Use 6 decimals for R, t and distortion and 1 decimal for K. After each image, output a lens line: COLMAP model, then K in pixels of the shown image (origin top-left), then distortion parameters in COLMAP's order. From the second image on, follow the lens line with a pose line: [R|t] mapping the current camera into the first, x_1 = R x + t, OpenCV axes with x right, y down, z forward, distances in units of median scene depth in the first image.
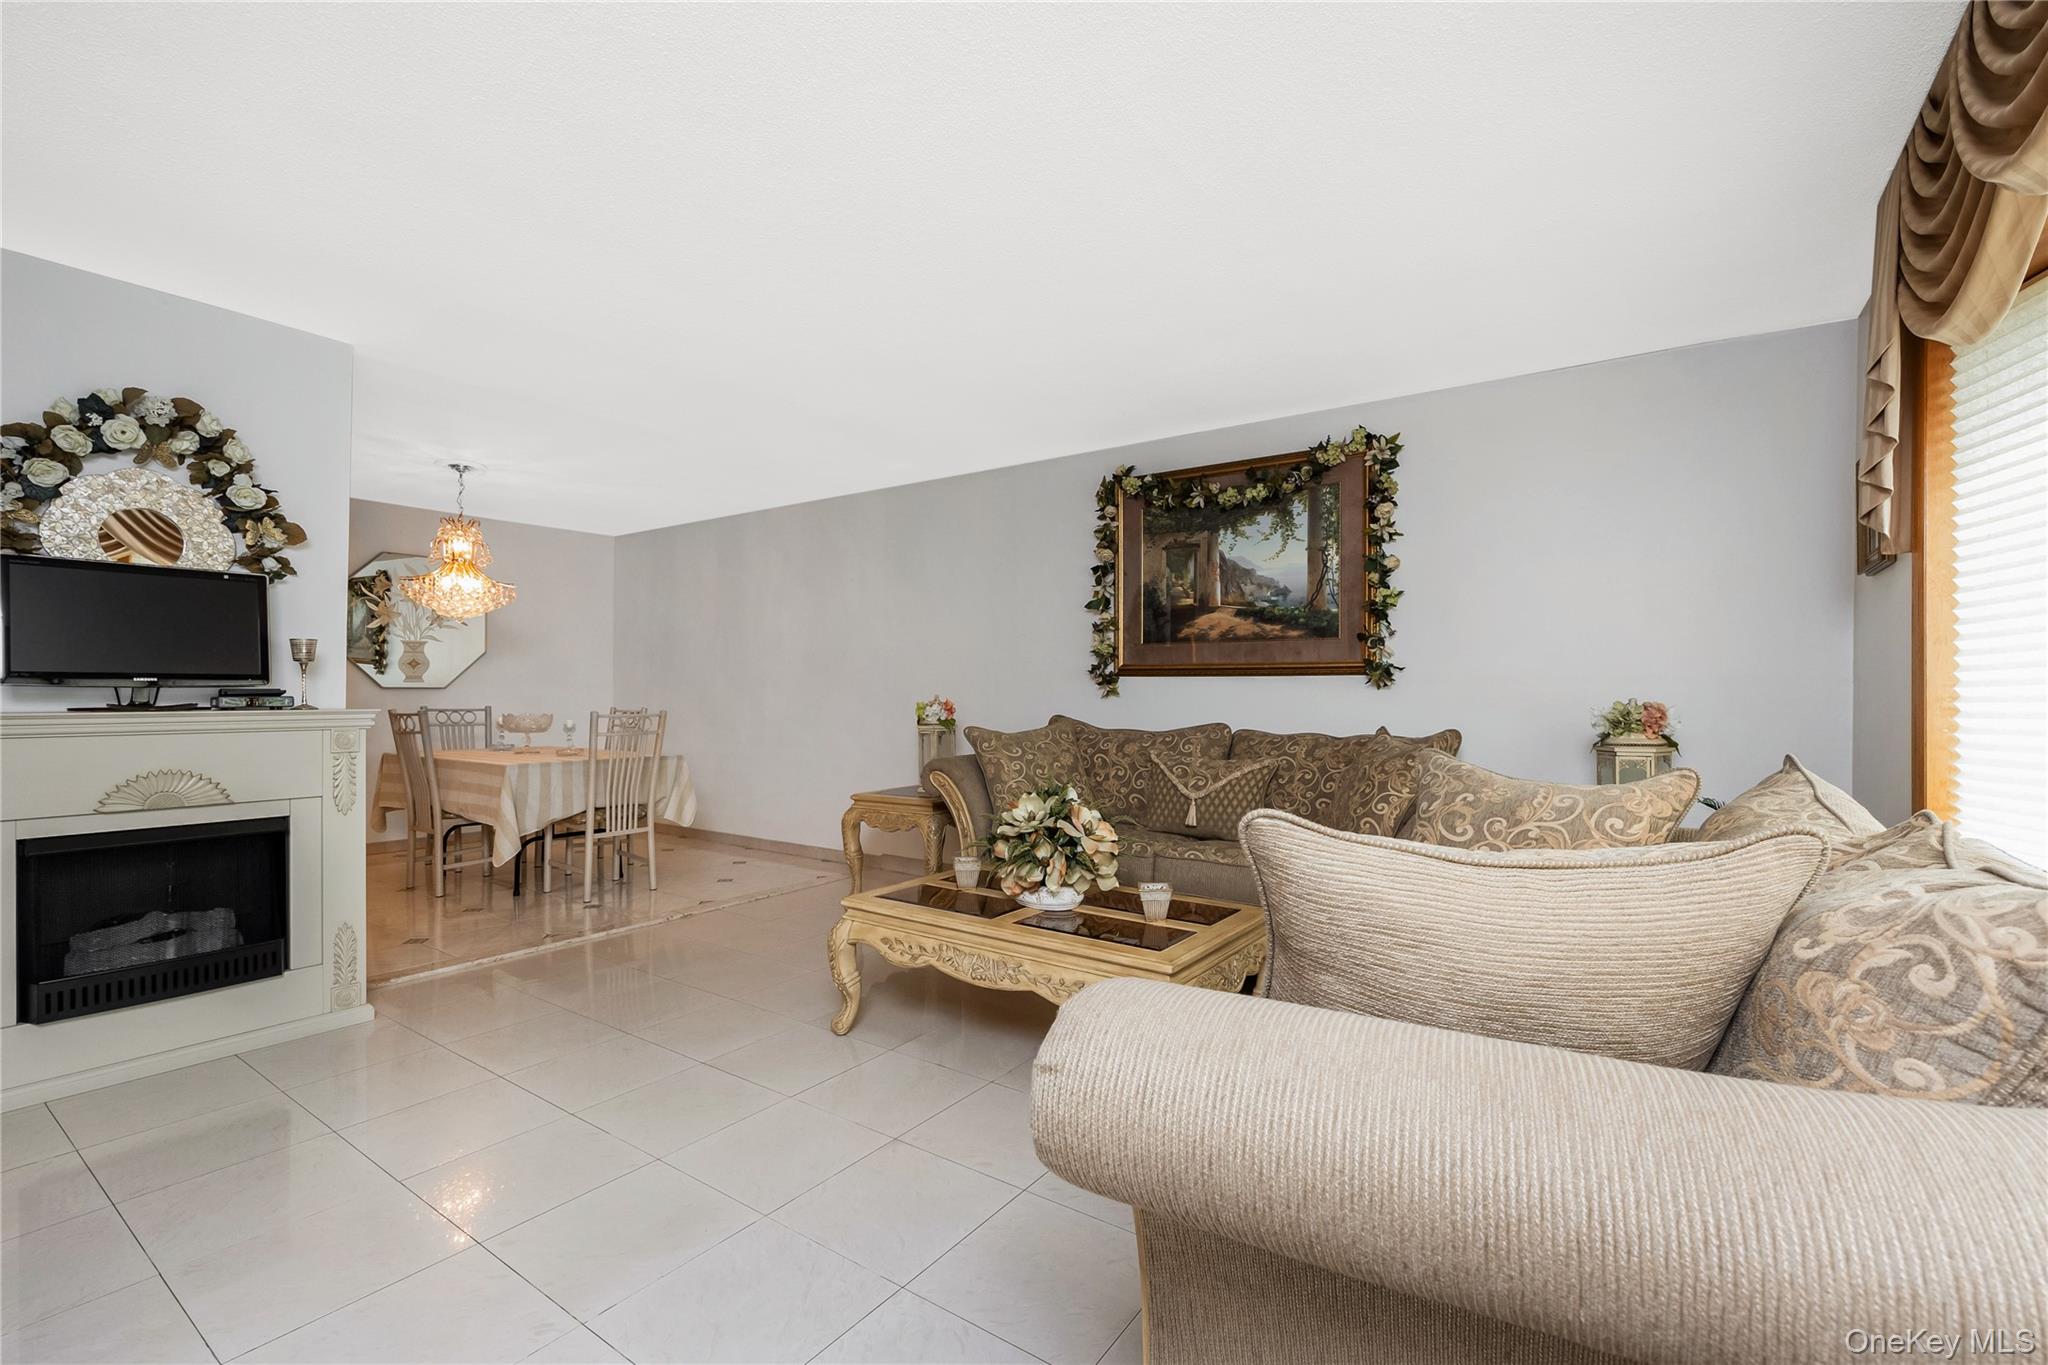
lens RADIAL K [[877.3, 0, 1014.9], [0, 877.3, 690.0], [0, 0, 1]] dist [-0.002013, -0.000184]
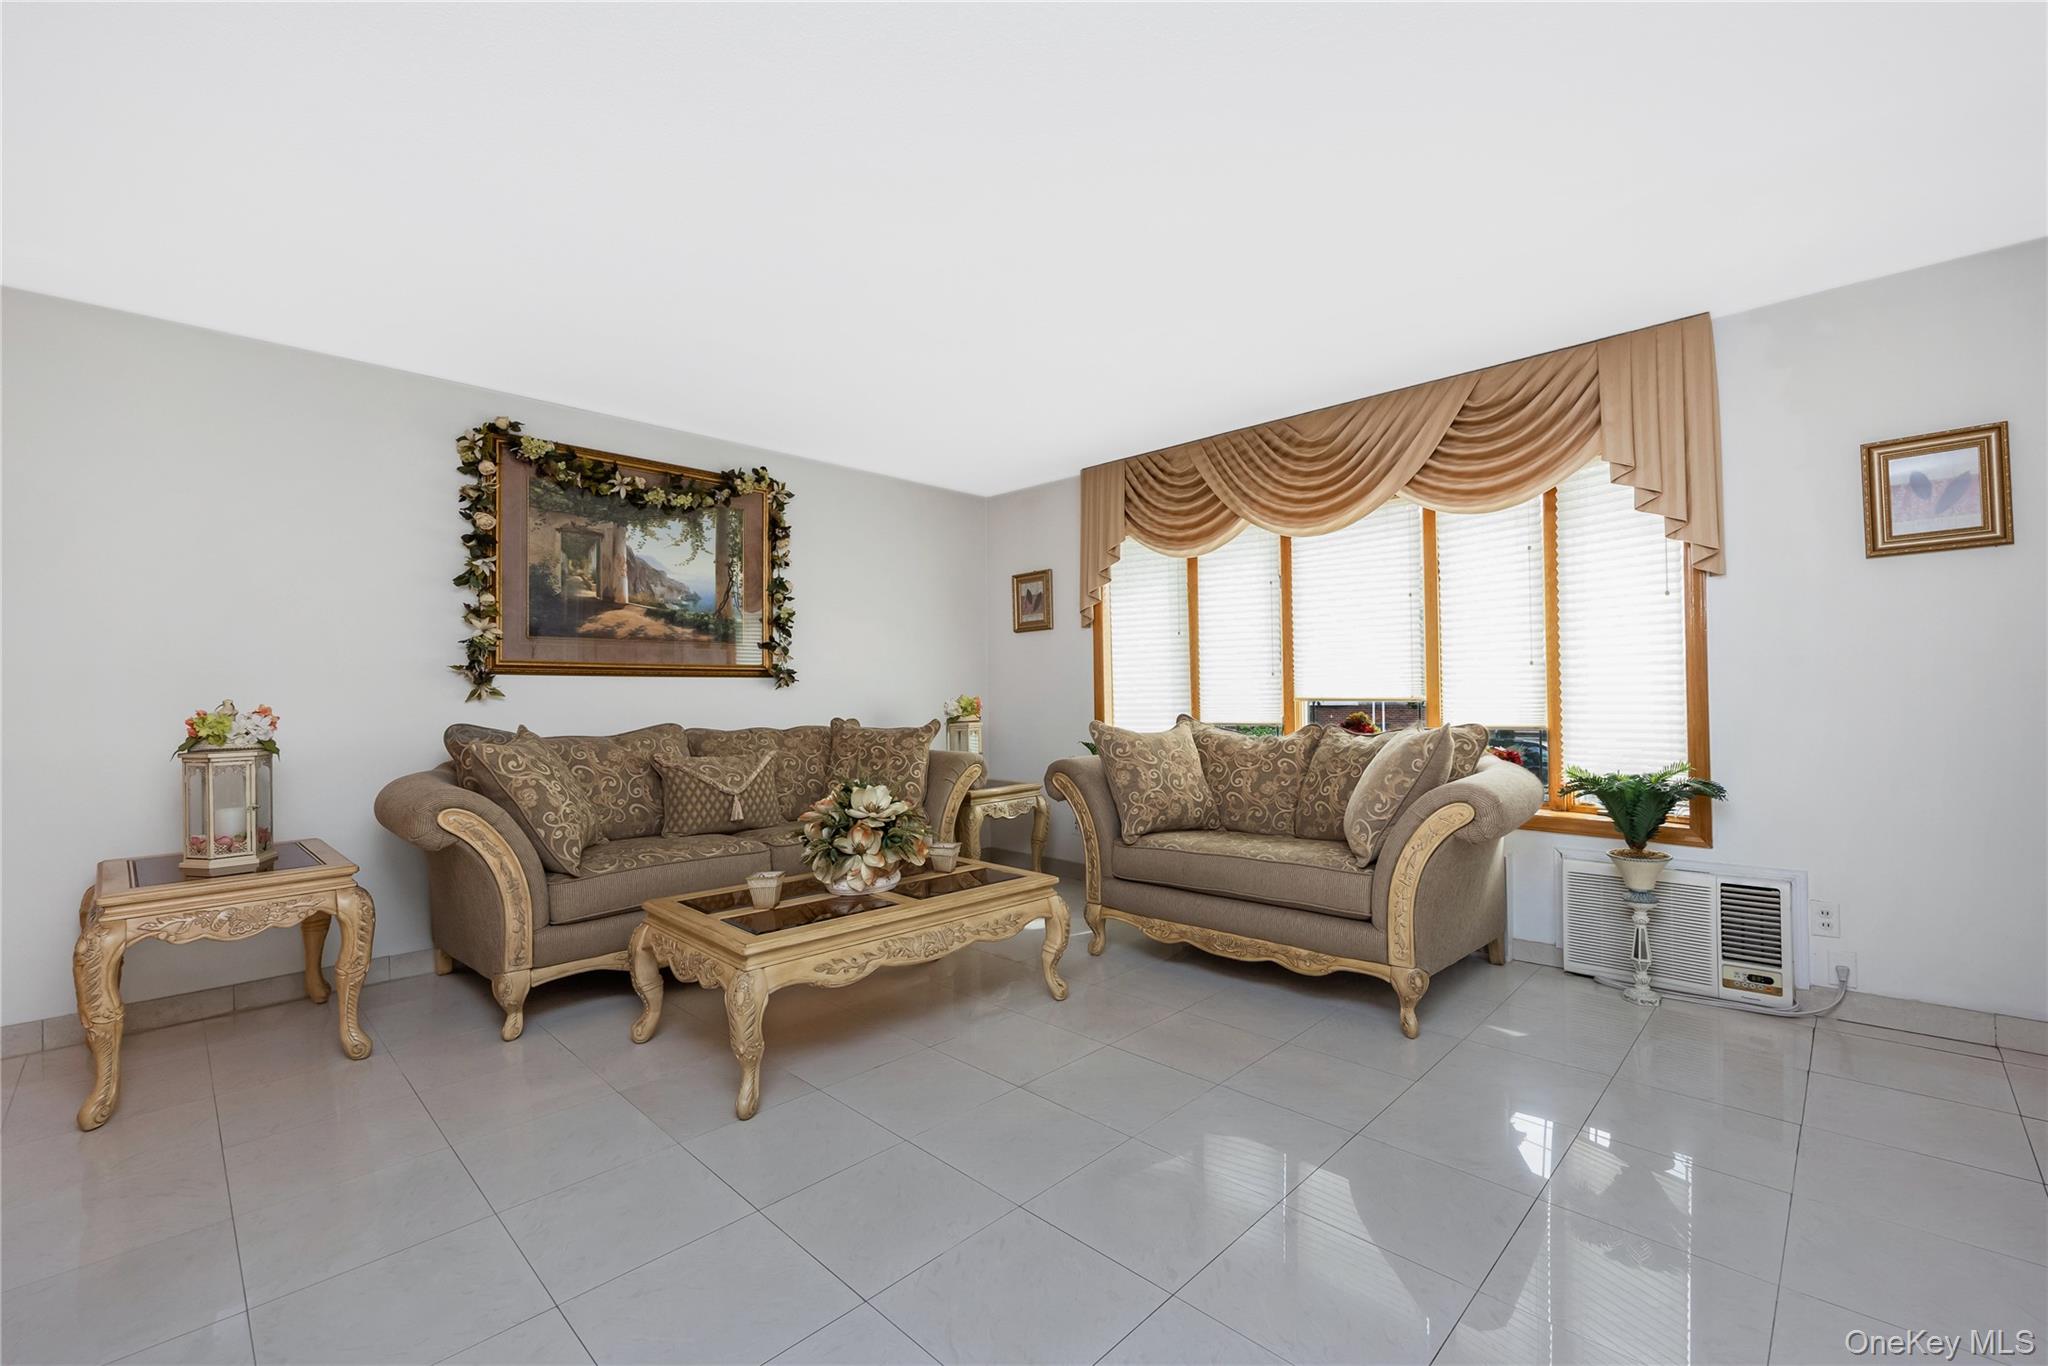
lens RADIAL K [[877.3, 0, 1014.9], [0, 877.3, 690.5], [0, 0, 1]] dist [-0.002013, -0.000184]
pose [[0.164109, -0.001633, 0.986441, -0.660092], [0.003910, 0.999992, 0.001005, 0.000667], [-0.986434, 0.003692, 0.164114, 0.430942]]
